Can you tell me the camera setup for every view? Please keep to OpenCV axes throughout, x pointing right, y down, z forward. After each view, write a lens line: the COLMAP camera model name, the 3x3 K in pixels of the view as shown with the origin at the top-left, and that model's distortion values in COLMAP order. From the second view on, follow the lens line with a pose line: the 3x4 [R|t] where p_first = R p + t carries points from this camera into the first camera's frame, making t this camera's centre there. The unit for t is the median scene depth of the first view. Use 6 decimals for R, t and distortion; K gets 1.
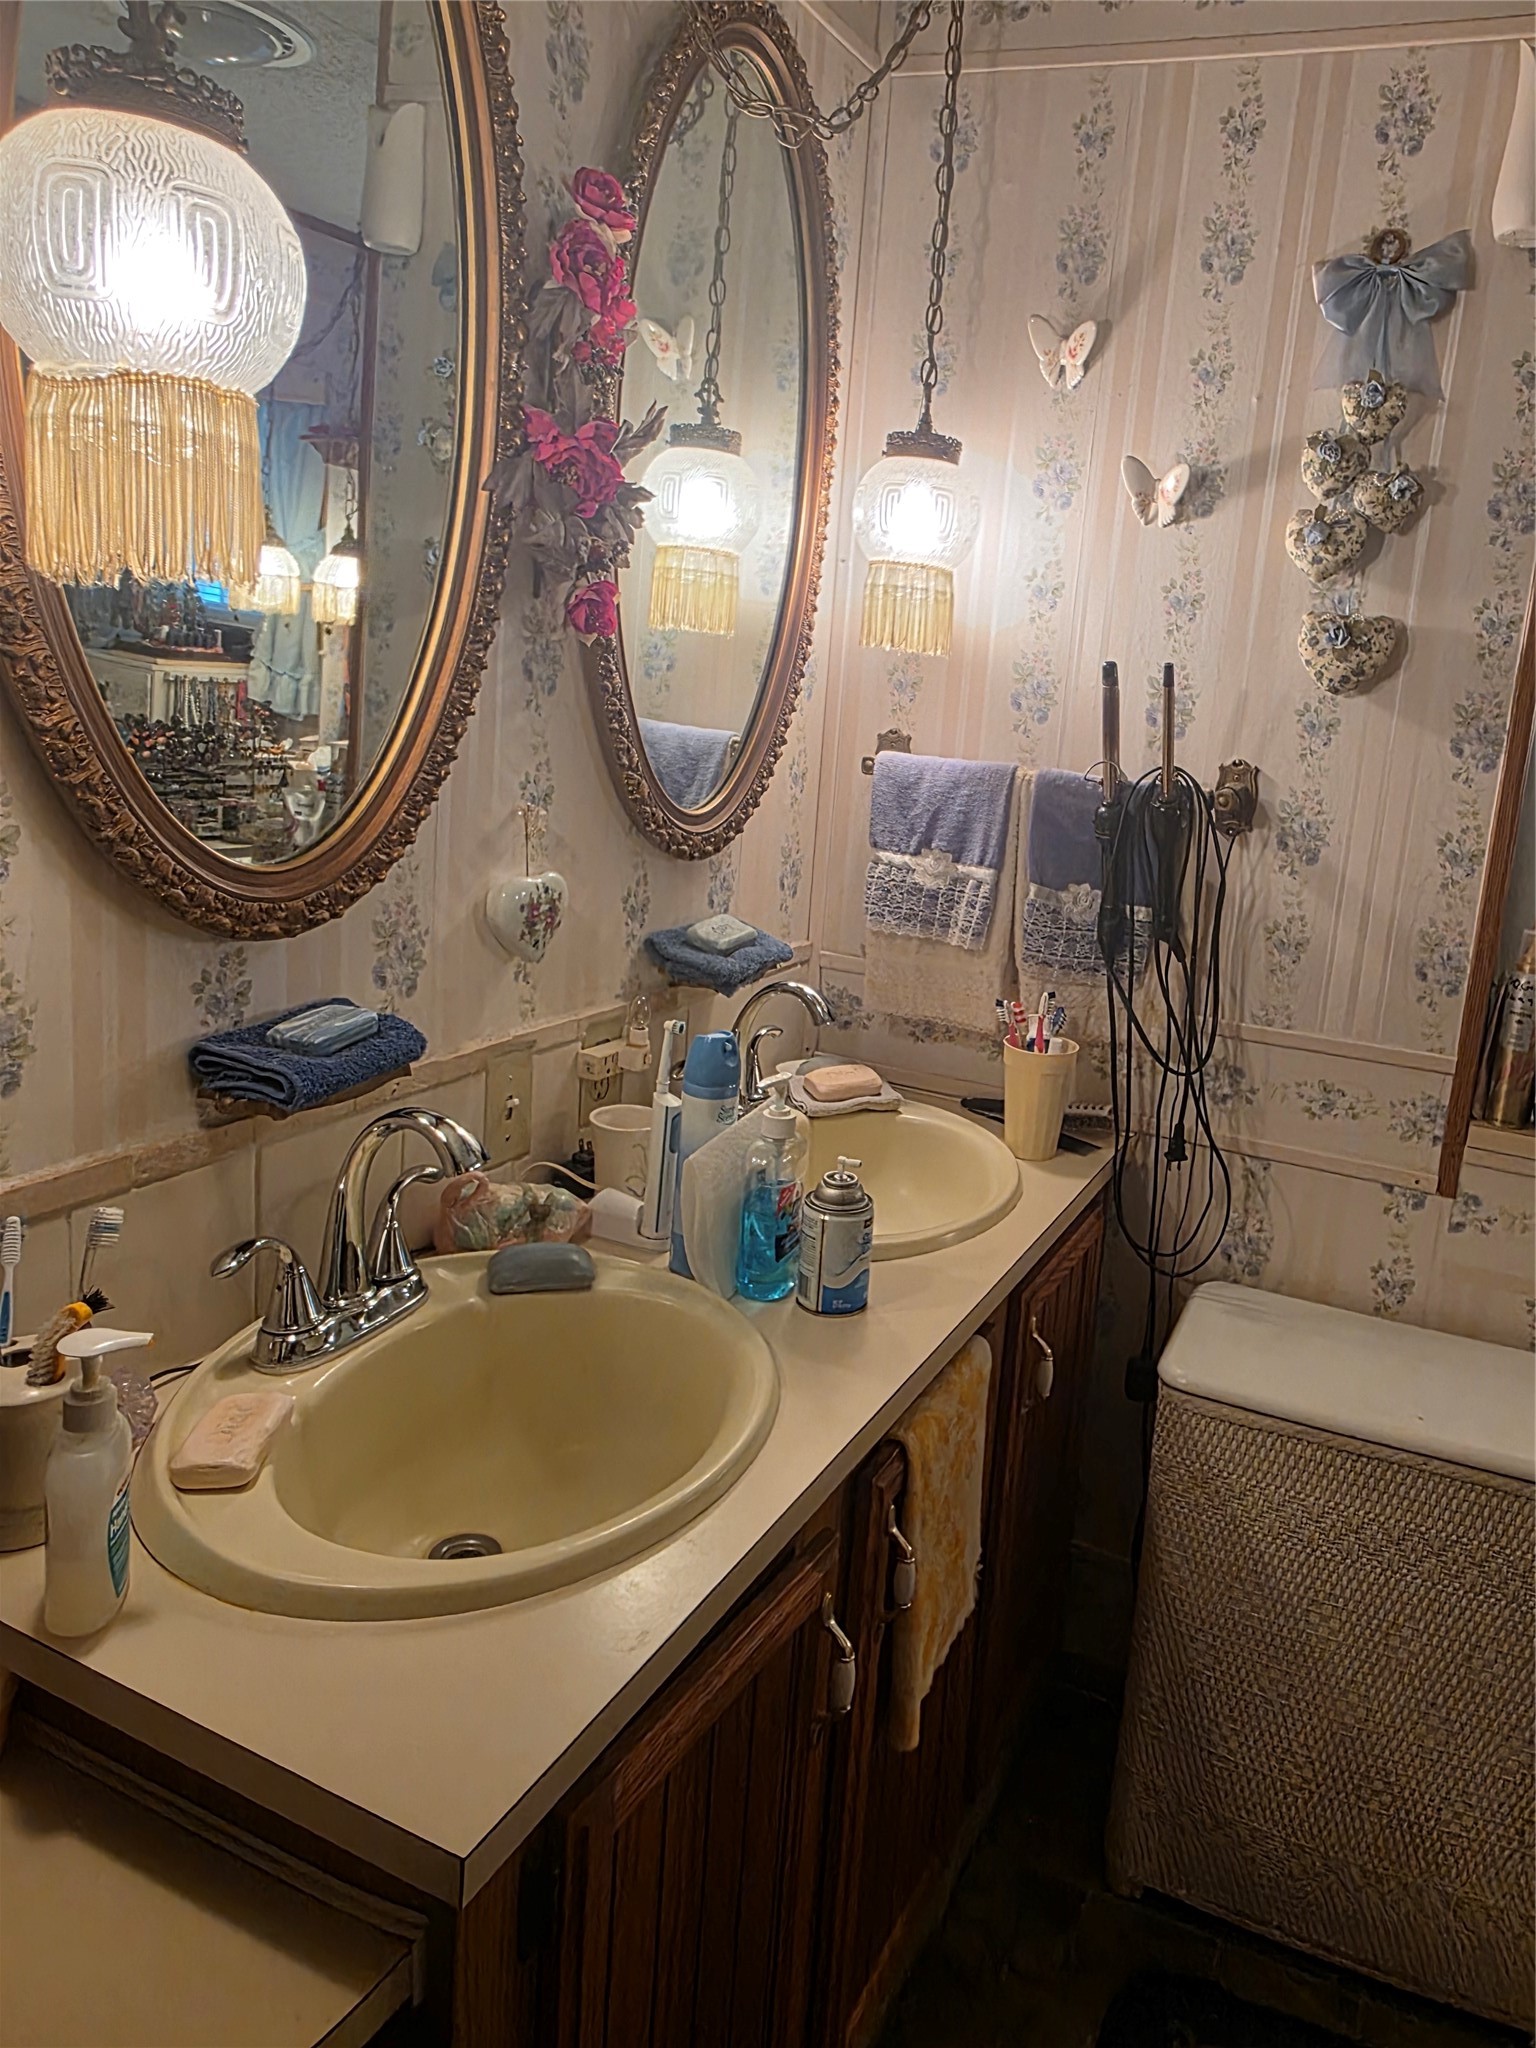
lens RADIAL K [[1674.1, 0, 855.9], [0, 1674.1, 1022.4], [0, 0, 1]] dist [0.013250, 0.001730]
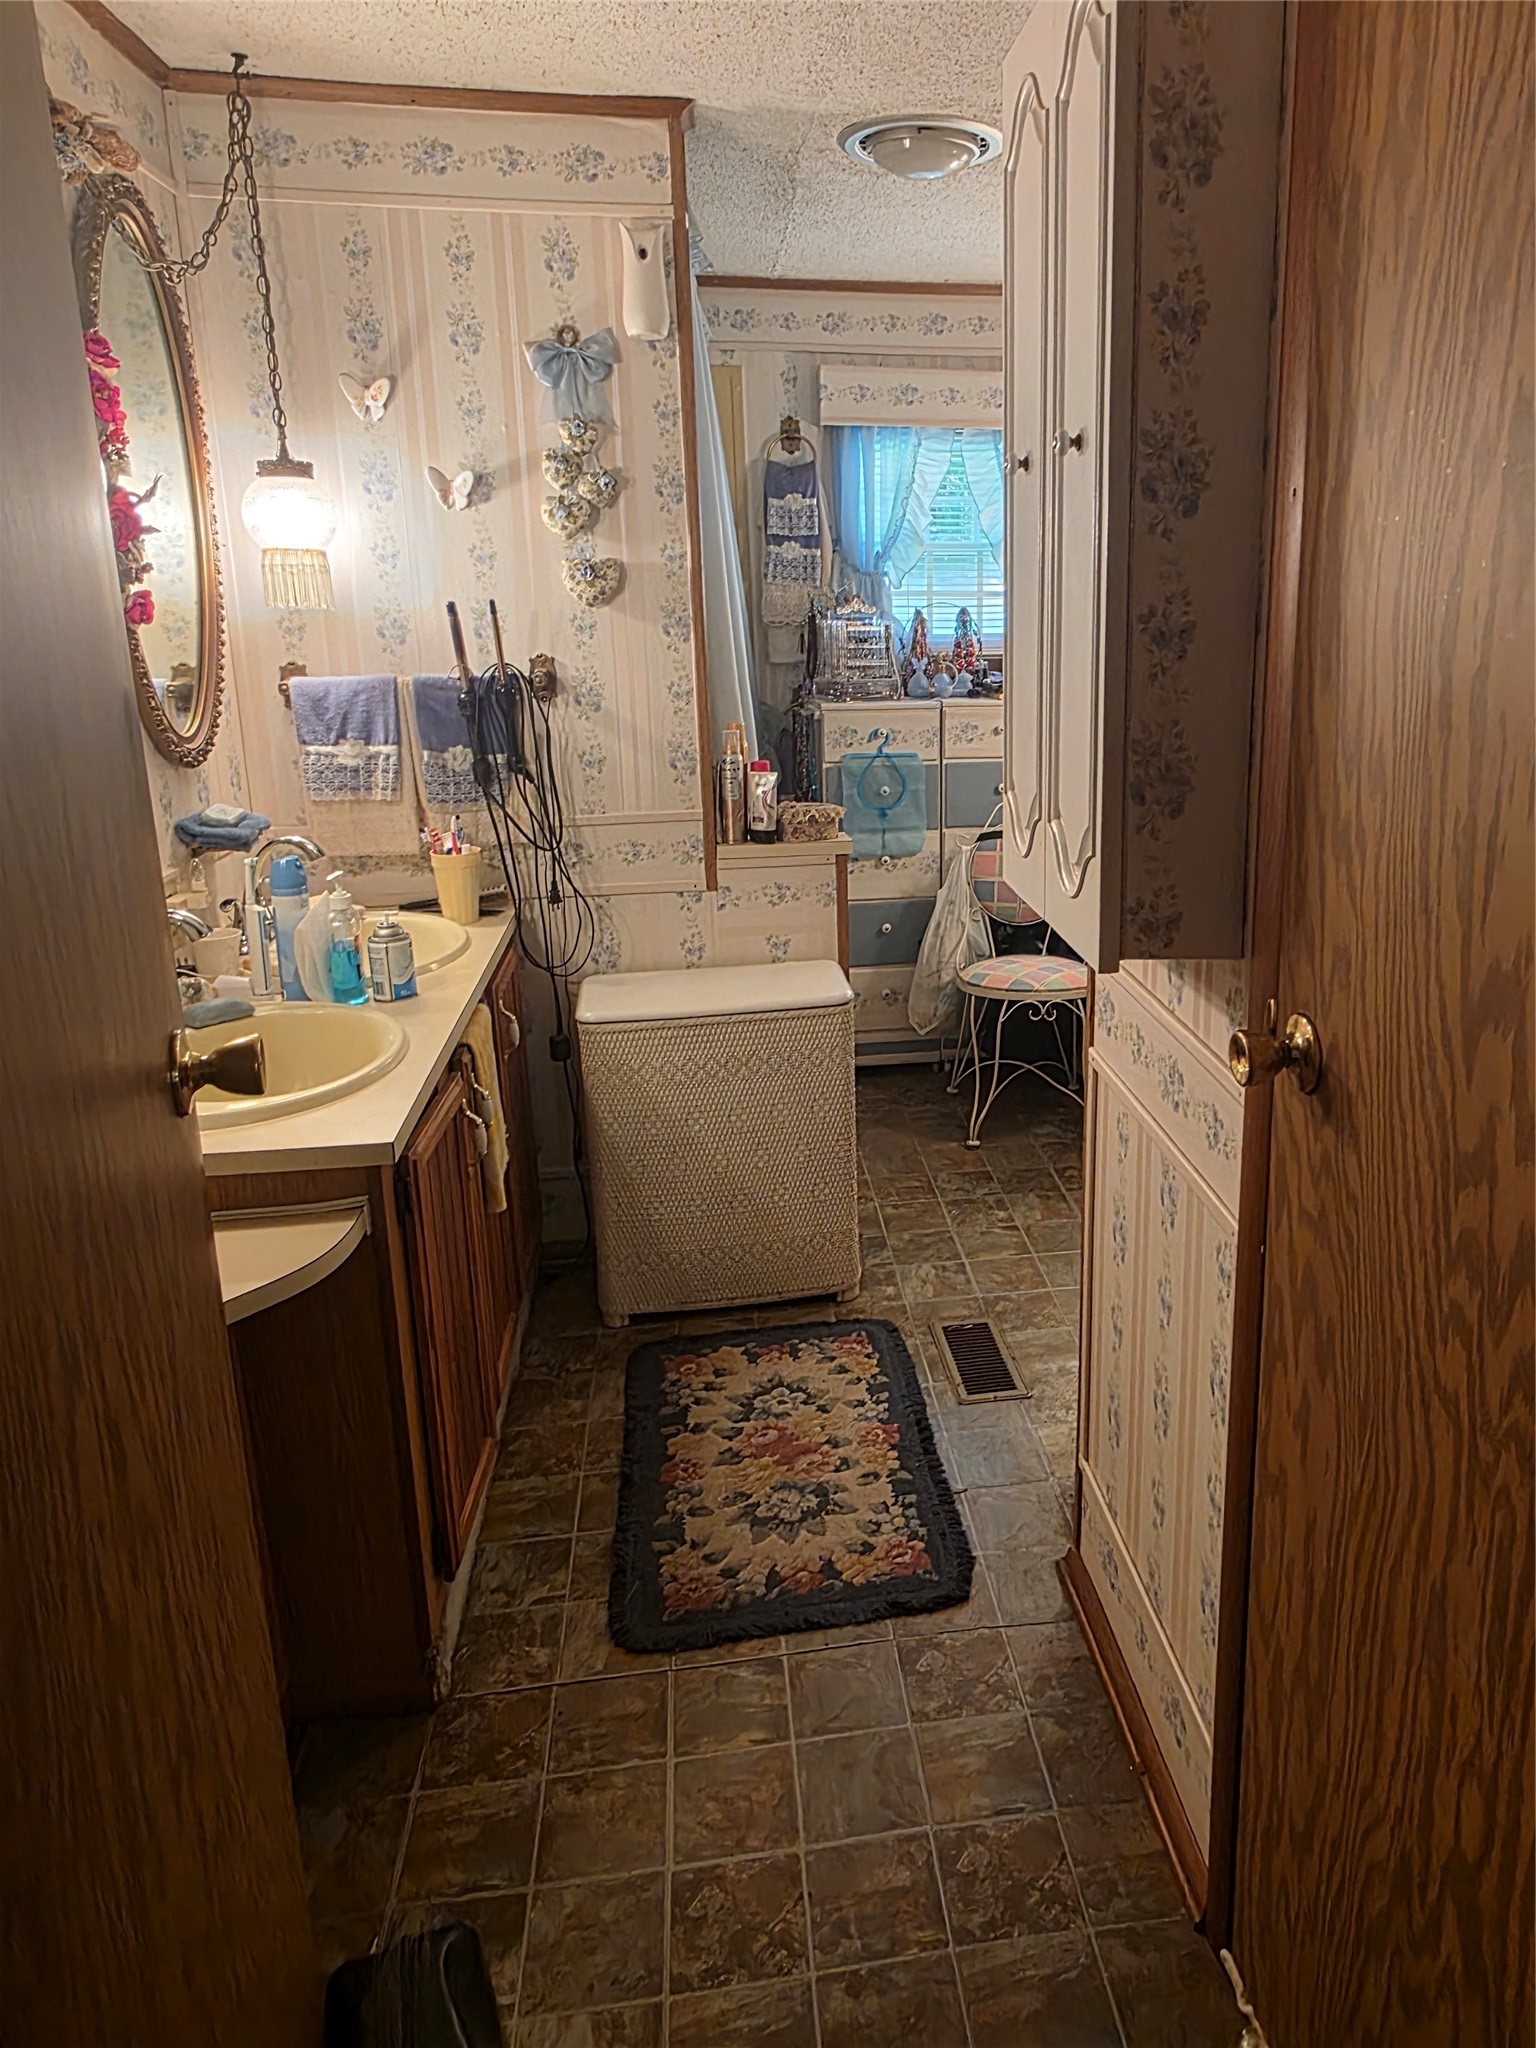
lens RADIAL K [[1674.1, 0, 855.9], [0, 1674.1, 1022.4], [0, 0, 1]] dist [0.013250, 0.001730]
pose [[0.888120, -0.214514, 0.406481, -0.234025], [0.188412, 0.976597, 0.103723, 0.079817], [-0.419218, -0.015532, 0.907753, -0.597280]]
